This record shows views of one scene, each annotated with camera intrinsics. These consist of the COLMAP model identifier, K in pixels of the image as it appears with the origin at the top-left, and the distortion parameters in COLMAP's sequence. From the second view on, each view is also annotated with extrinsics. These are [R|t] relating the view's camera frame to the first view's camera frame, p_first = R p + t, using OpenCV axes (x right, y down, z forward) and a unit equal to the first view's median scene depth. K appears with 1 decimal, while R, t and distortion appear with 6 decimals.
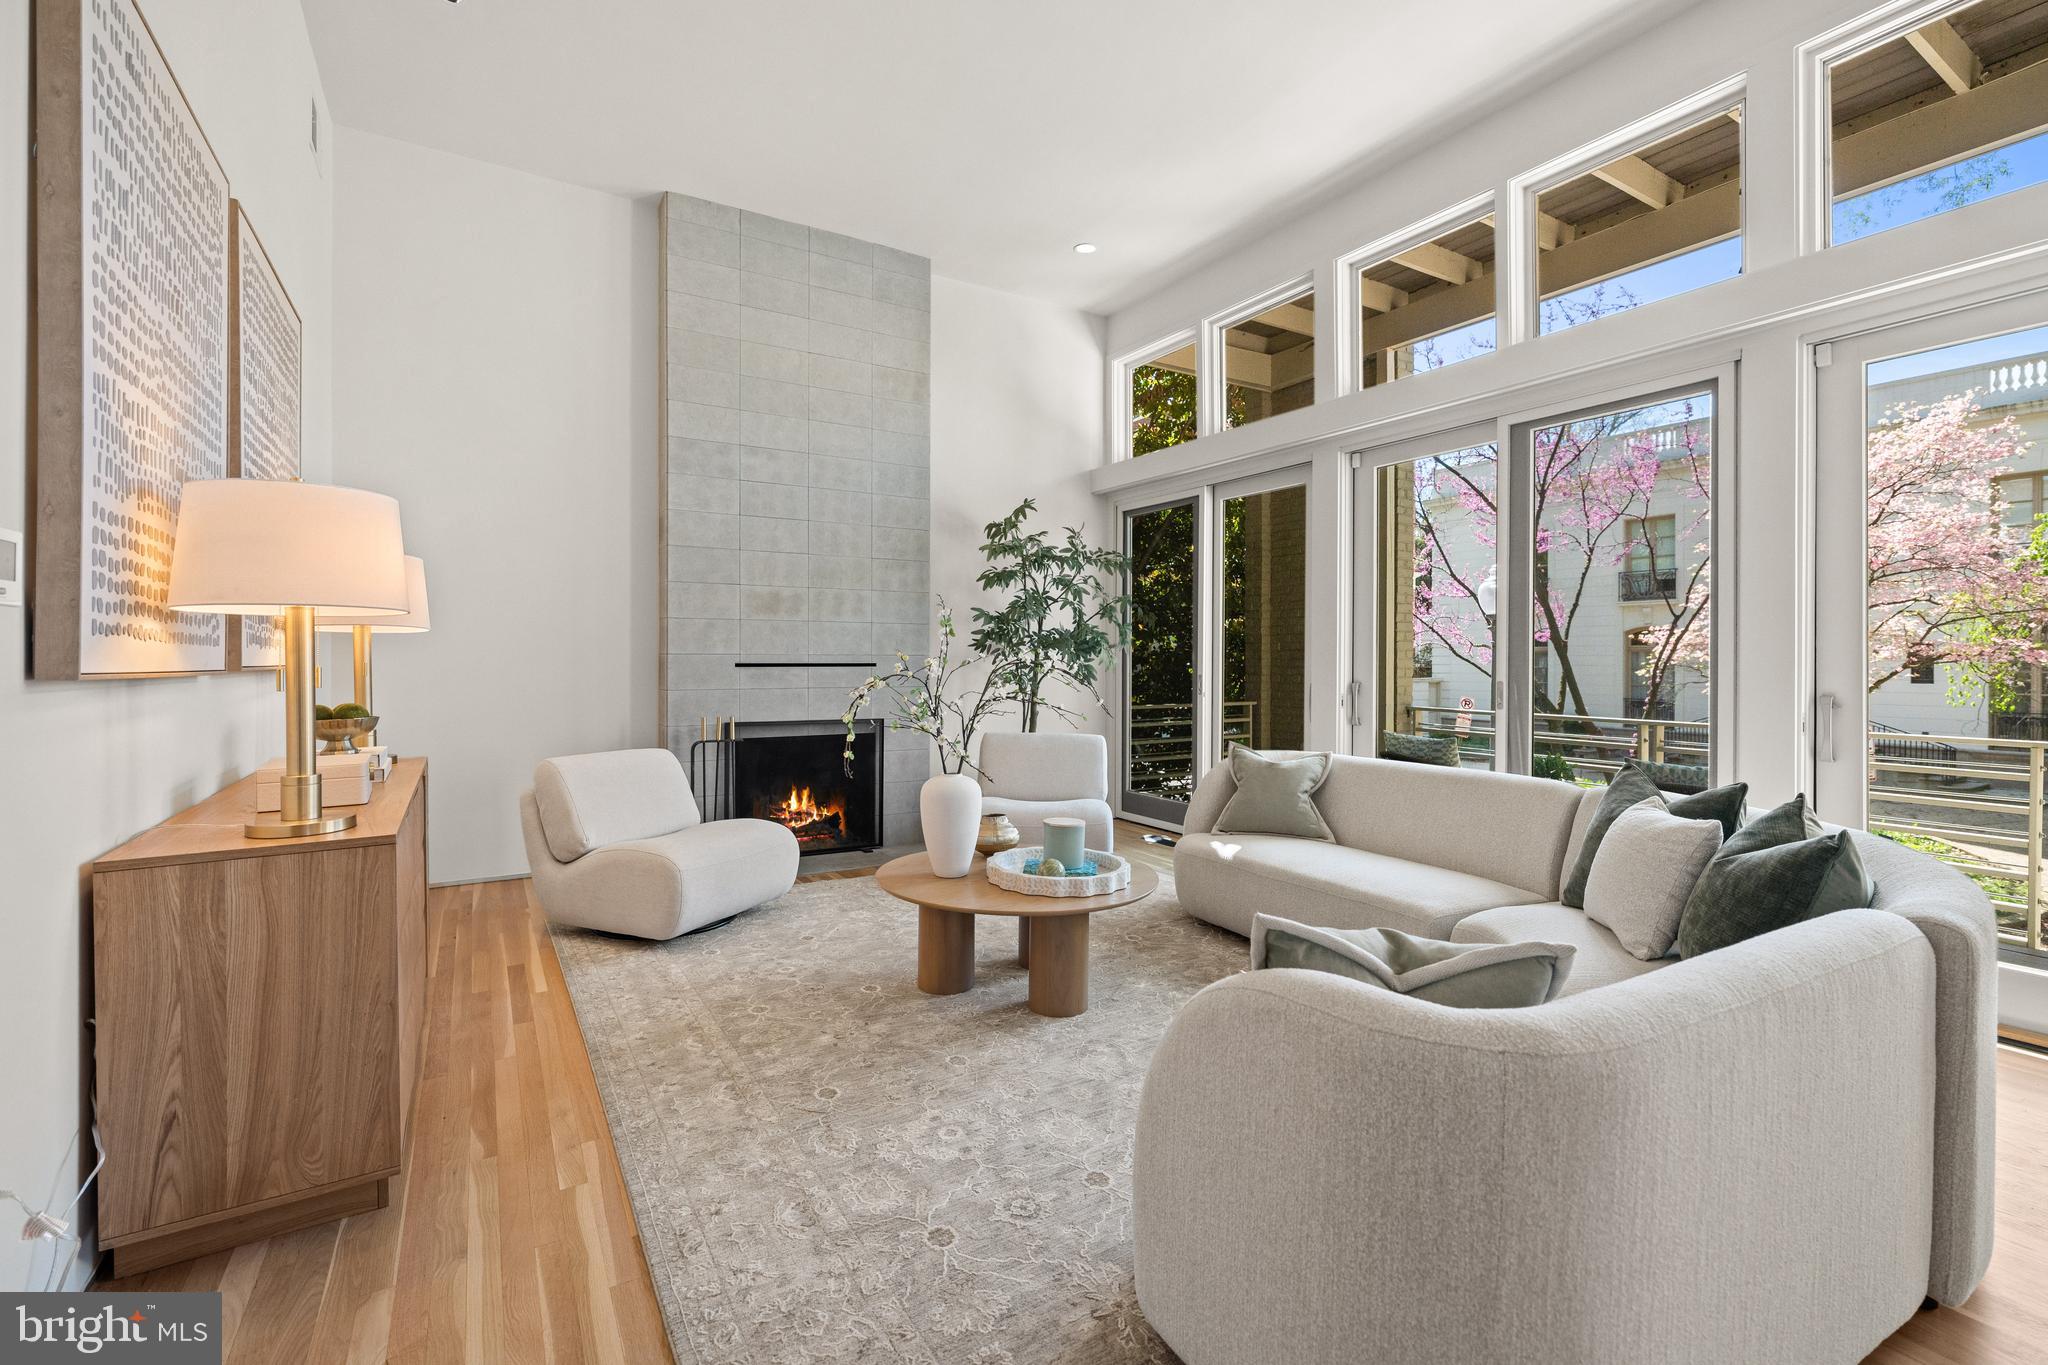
lens RADIAL K [[893.3, 0, 1022.2], [0, 893.3, 663.1], [0, 0, 1]] dist [-0.000035, 0.000064]
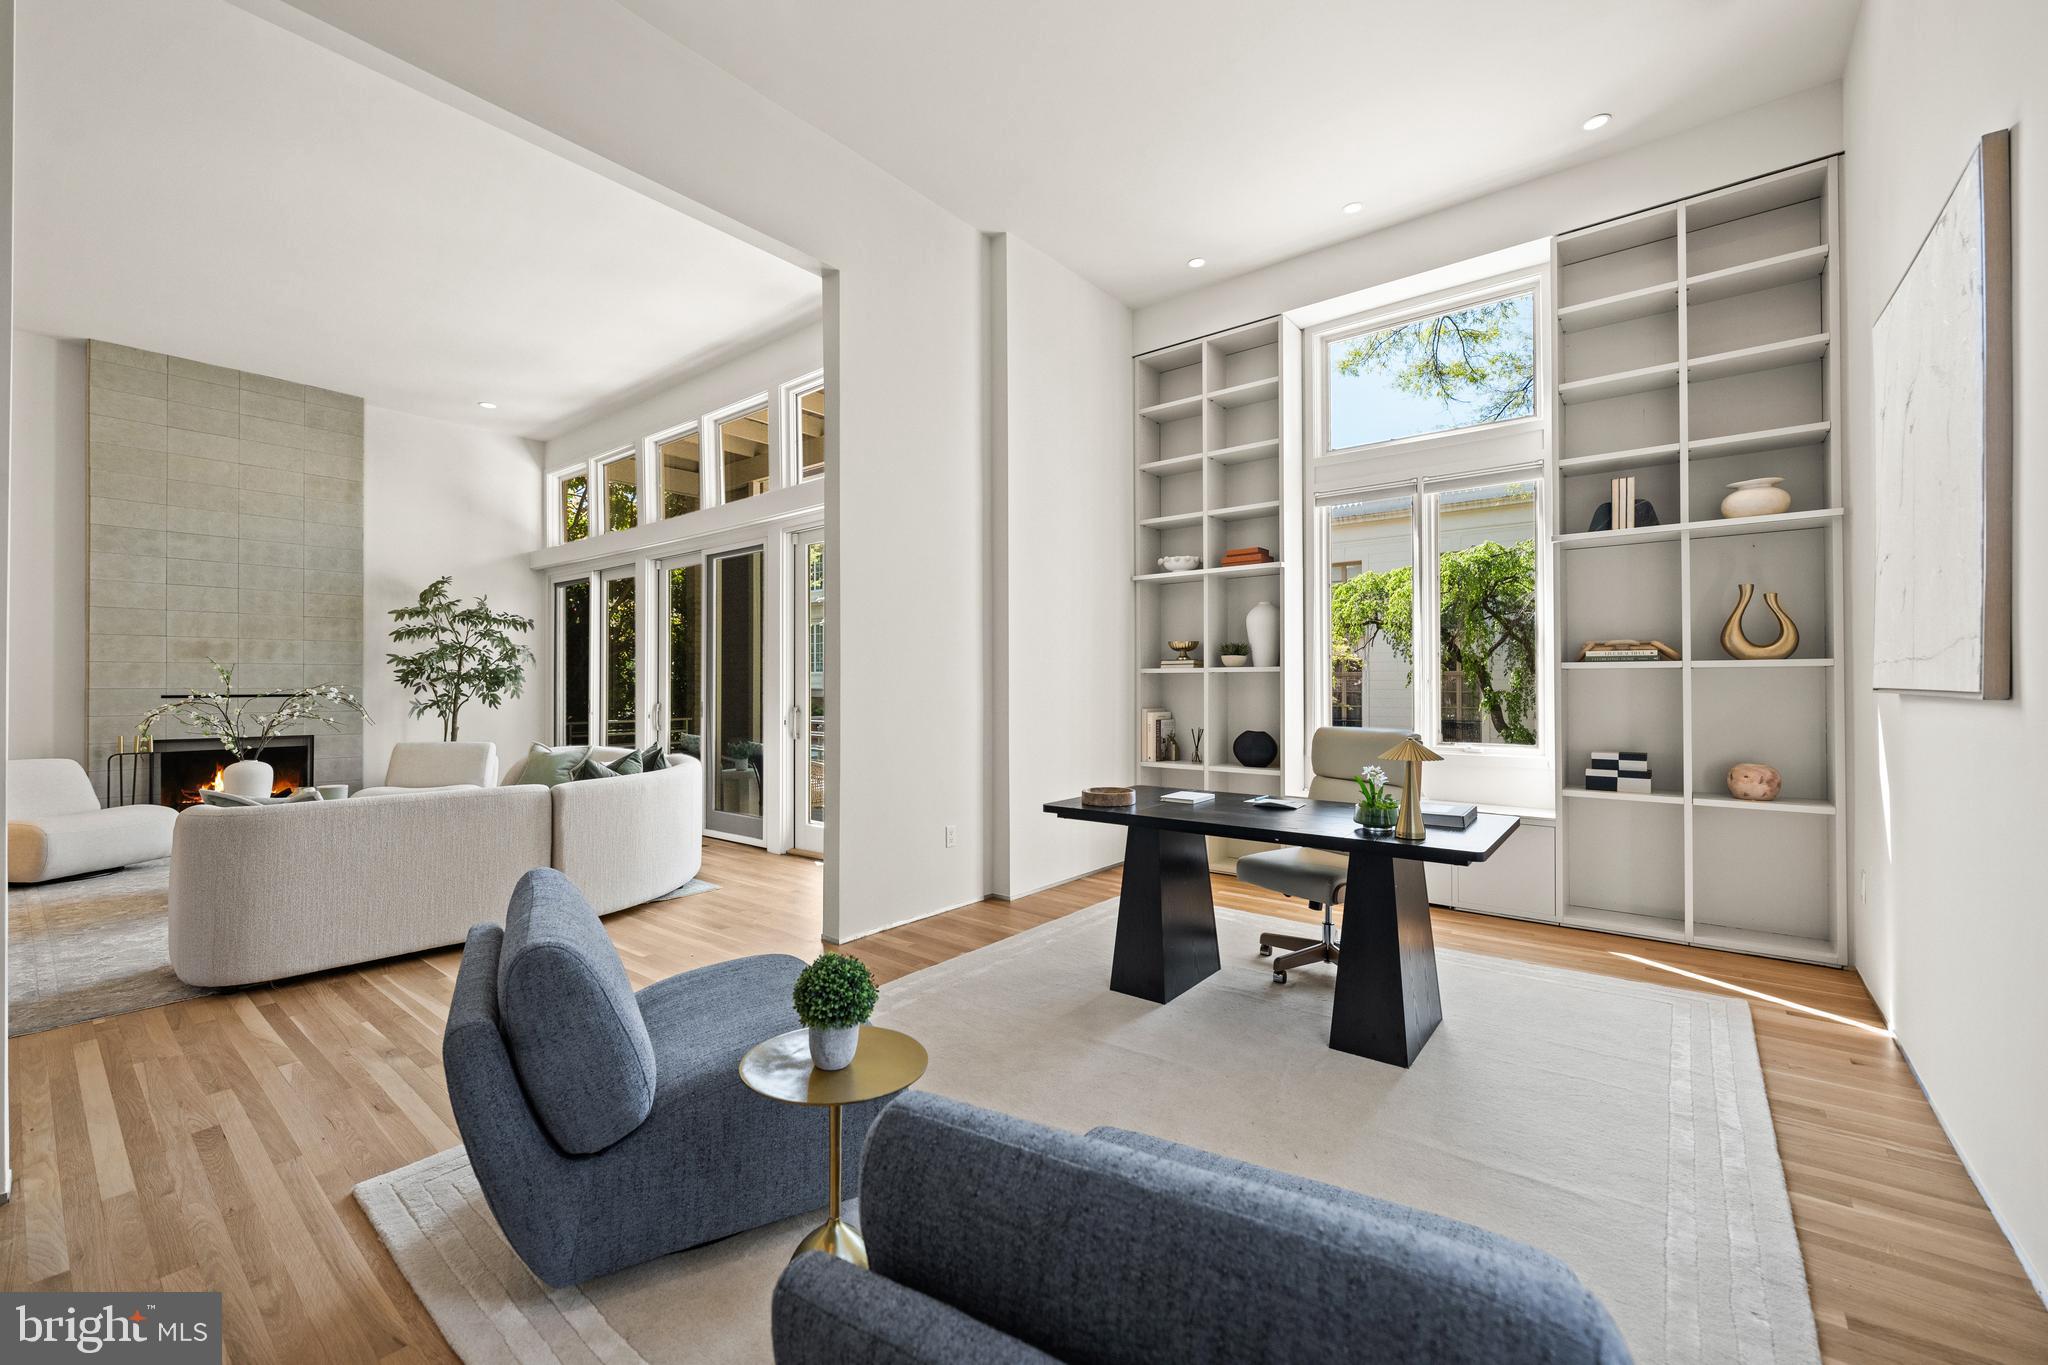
lens RADIAL K [[823.6, 0, 1012.8], [0, 823.6, 676.8], [0, 0, 1]] dist [0.001354, 0.000572]
pose [[0.942251, -0.003185, 0.334892, 0.464696], [0.007998, 0.999884, -0.012994, -0.001630], [-0.334812, 0.014922, 0.942167, -0.584505]]
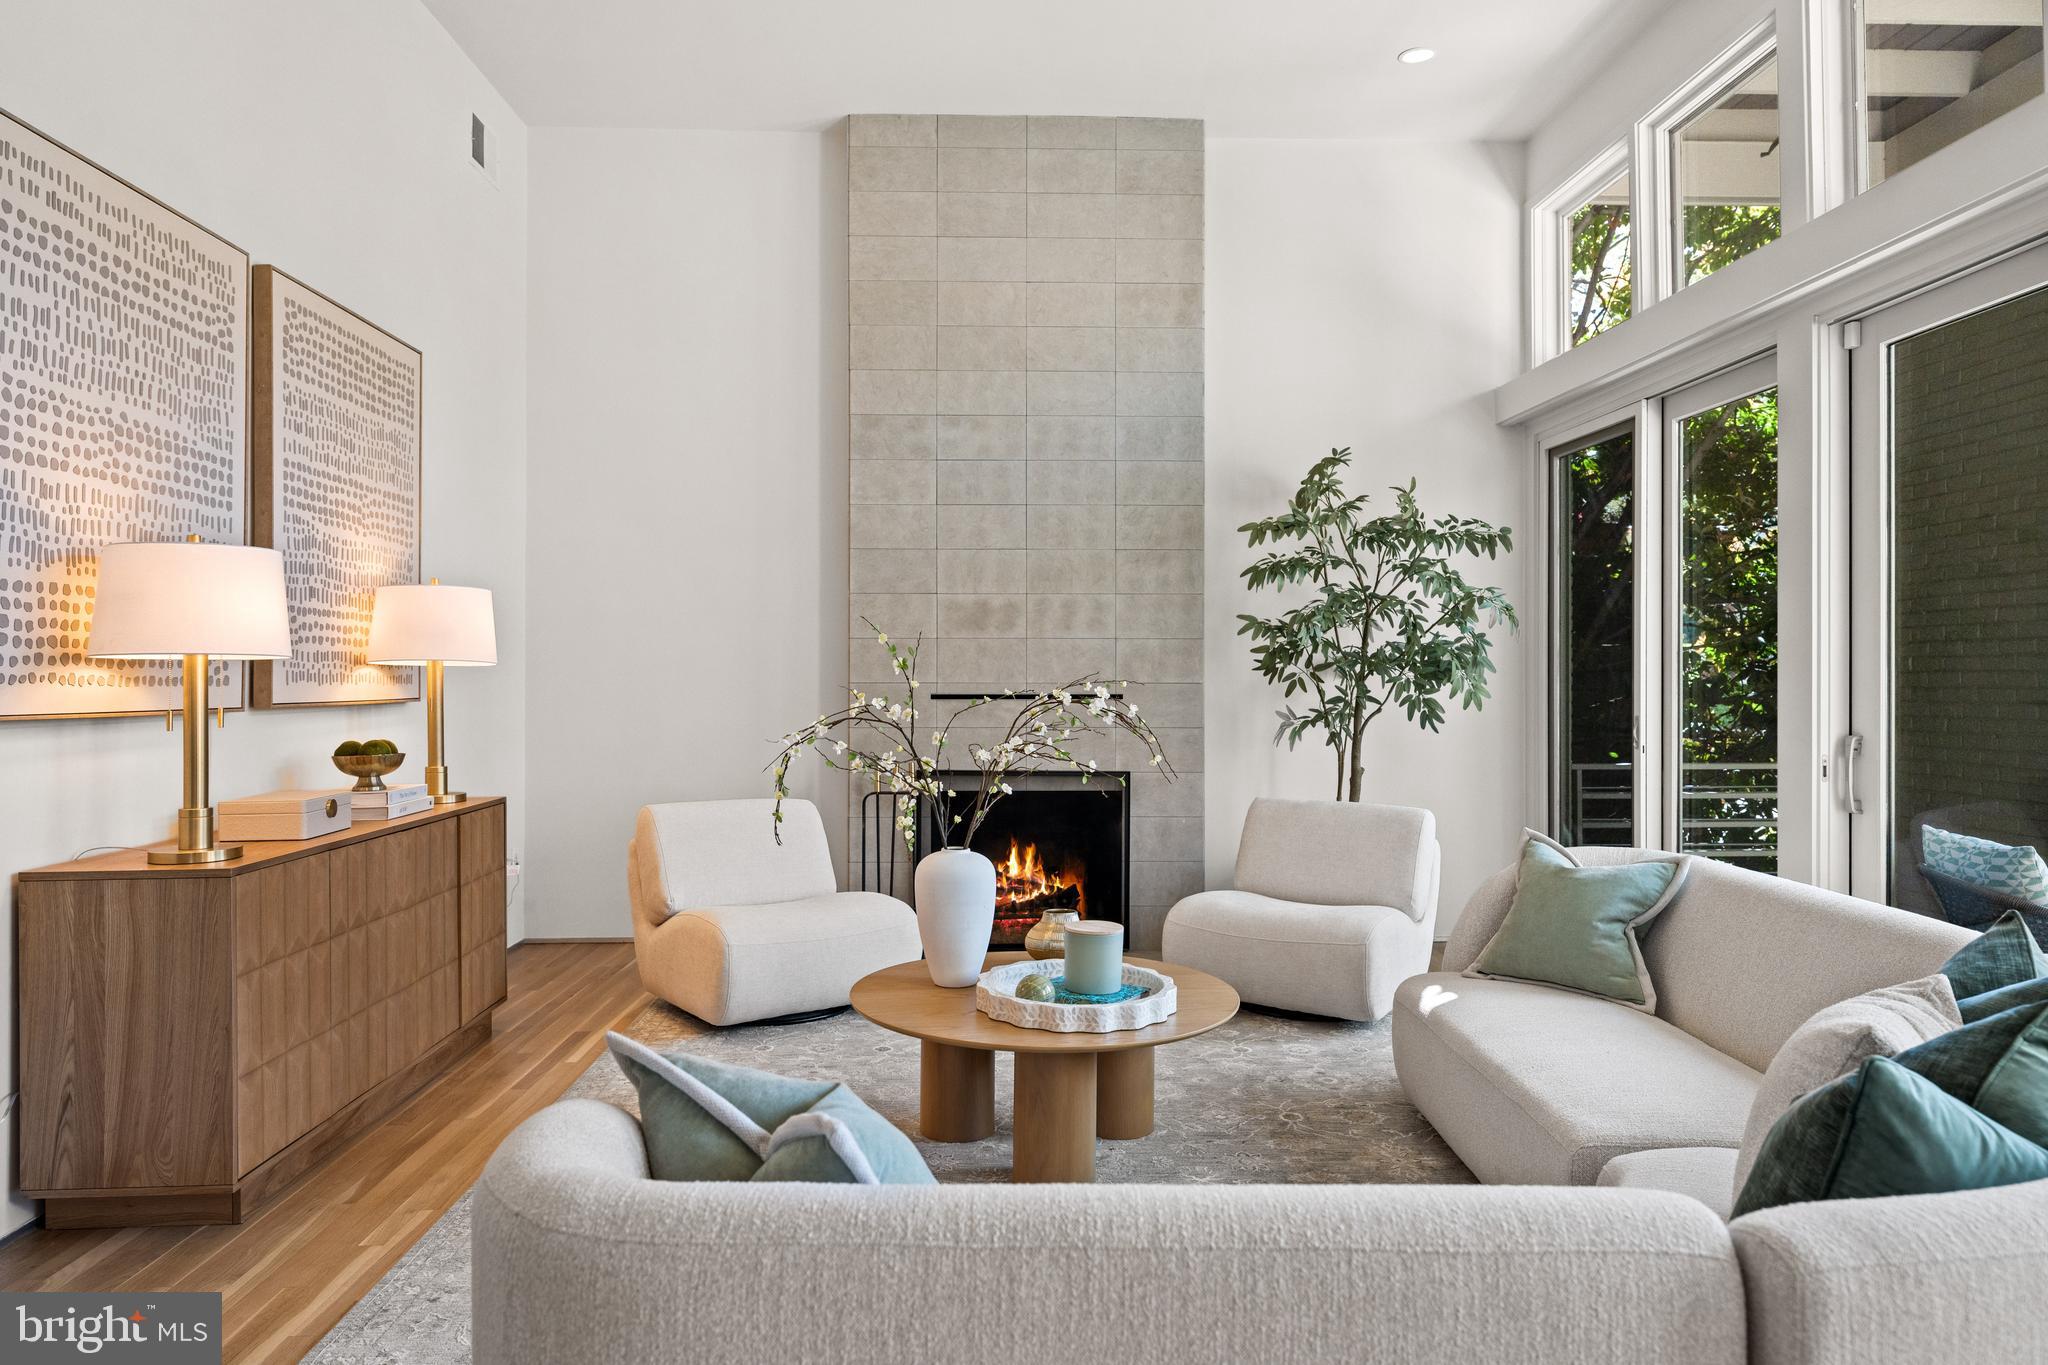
lens RADIAL K [[1316.4, 0, 1024.3], [0, 1316.4, 667.7], [0, 0, 1]] dist [0.003967, -0.001850]
pose [[0.871946, -0.005086, -0.489575, 0.317039], [-0.000675, 0.999933, -0.011589, -0.009998], [0.489601, 0.010435, 0.871884, 0.035787]]
